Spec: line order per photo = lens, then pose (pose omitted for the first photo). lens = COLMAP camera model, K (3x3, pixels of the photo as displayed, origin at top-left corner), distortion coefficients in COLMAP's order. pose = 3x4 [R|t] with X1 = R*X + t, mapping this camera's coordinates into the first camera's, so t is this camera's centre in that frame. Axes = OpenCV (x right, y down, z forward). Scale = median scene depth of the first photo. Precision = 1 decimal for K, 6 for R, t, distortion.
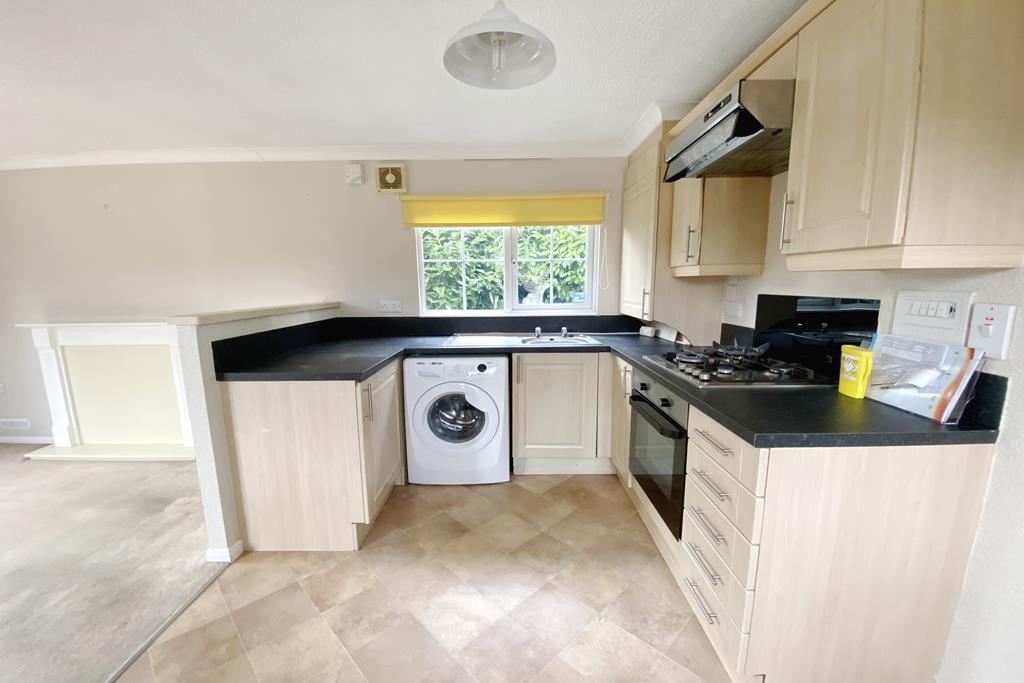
lens RADIAL K [[408.4, 0, 509.2], [0, 408.4, 356.4], [0, 0, 1]] dist [0.006493, -0.016218]
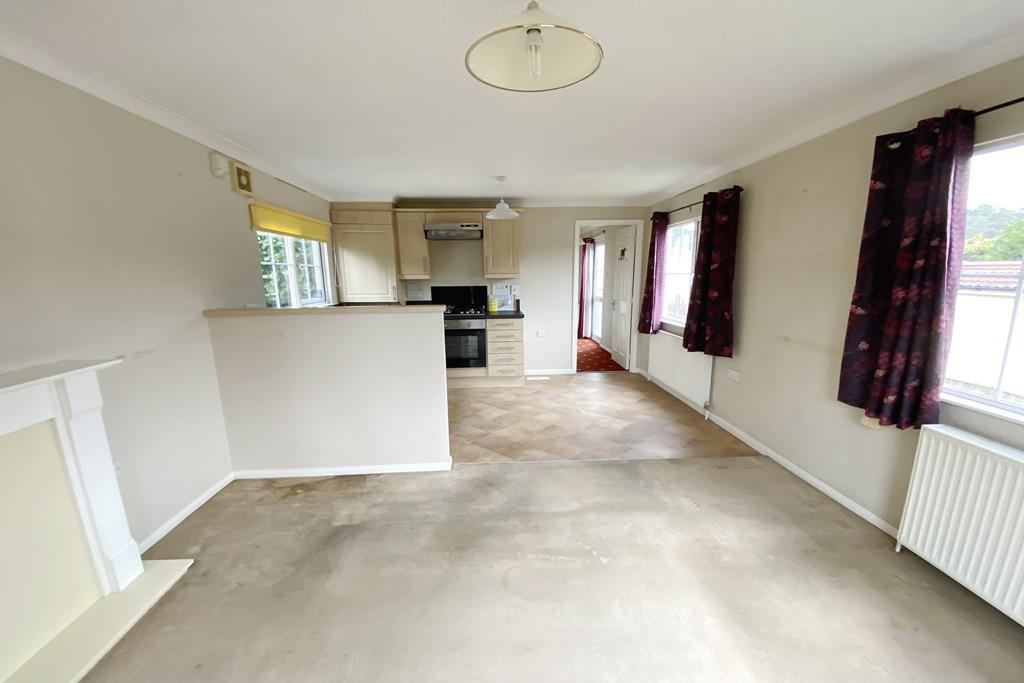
lens RADIAL K [[403.8, 0, 498.3], [0, 403.8, 355.1], [0, 0, 1]] dist [0.025756, -0.000071]
pose [[-0.020591, -0.191165, 0.981342, -1.691140], [0.185638, 0.963751, 0.191633, -0.128050], [-0.982402, 0.186120, 0.015643, 0.569337]]
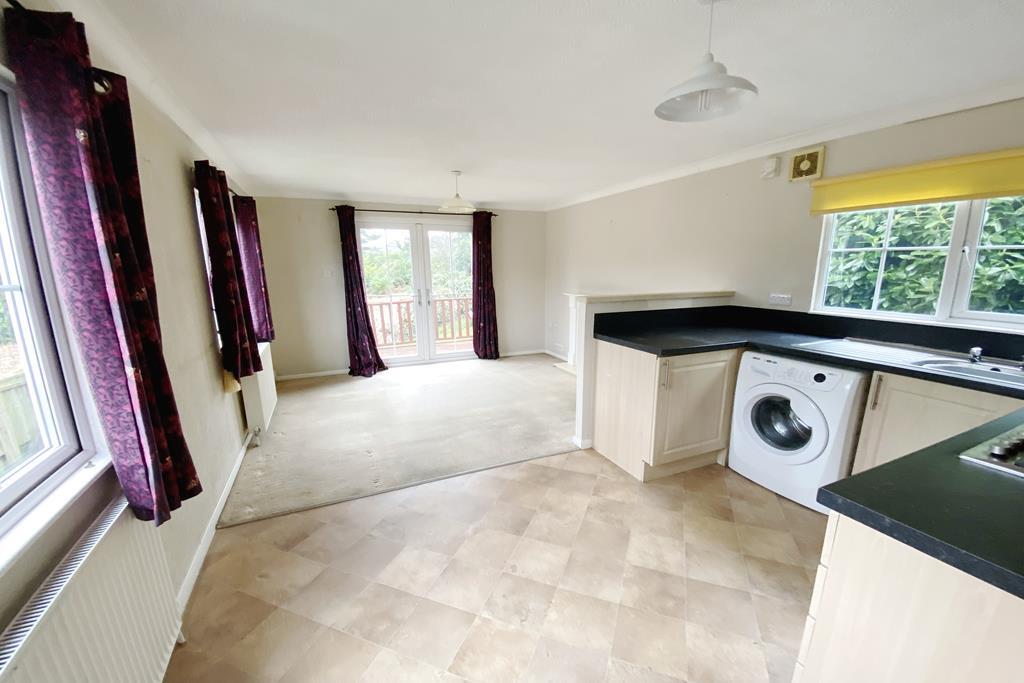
lens RADIAL K [[408.4, 0, 509.2], [0, 408.4, 356.4], [0, 0, 1]] dist [0.006493, -0.016218]
pose [[0.402282, 0.202729, -0.892788, 0.458225], [-0.156446, 0.976053, 0.151144, -0.045439], [0.902050, 0.078871, 0.424365, 0.013463]]
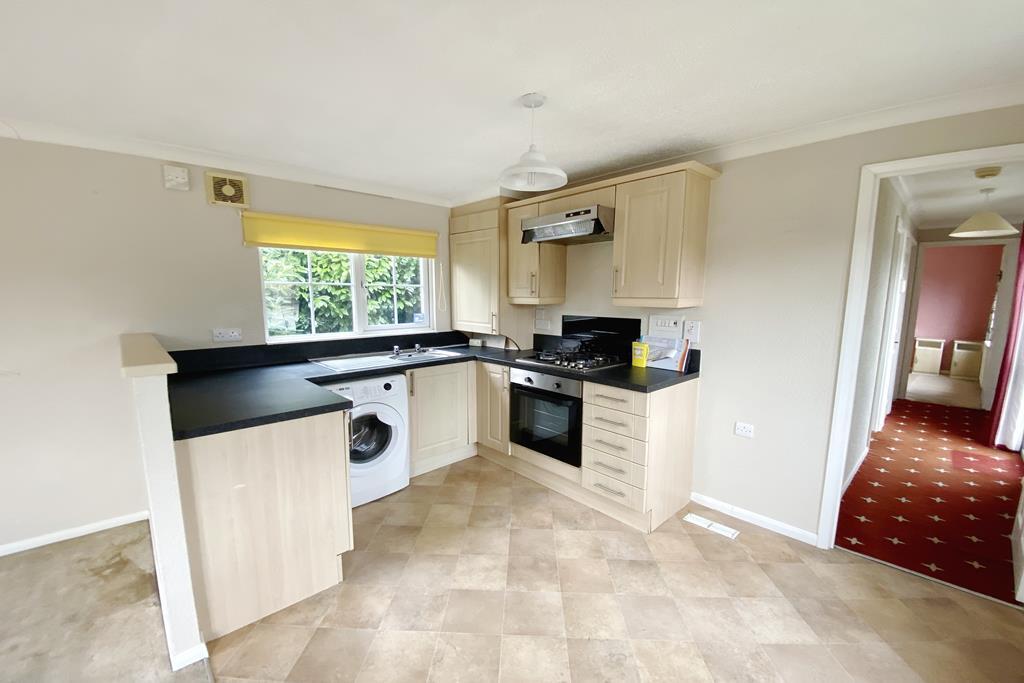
lens RADIAL K [[406.1, 0, 513.1], [0, 406.1, 349.5], [0, 0, 1]] dist [-0.000021, -0.000246]
pose [[0.735909, -0.081667, 0.672137, -0.567014], [0.109976, 0.993934, 0.000356, -0.034224], [-0.668089, 0.073657, 0.740427, -0.043696]]
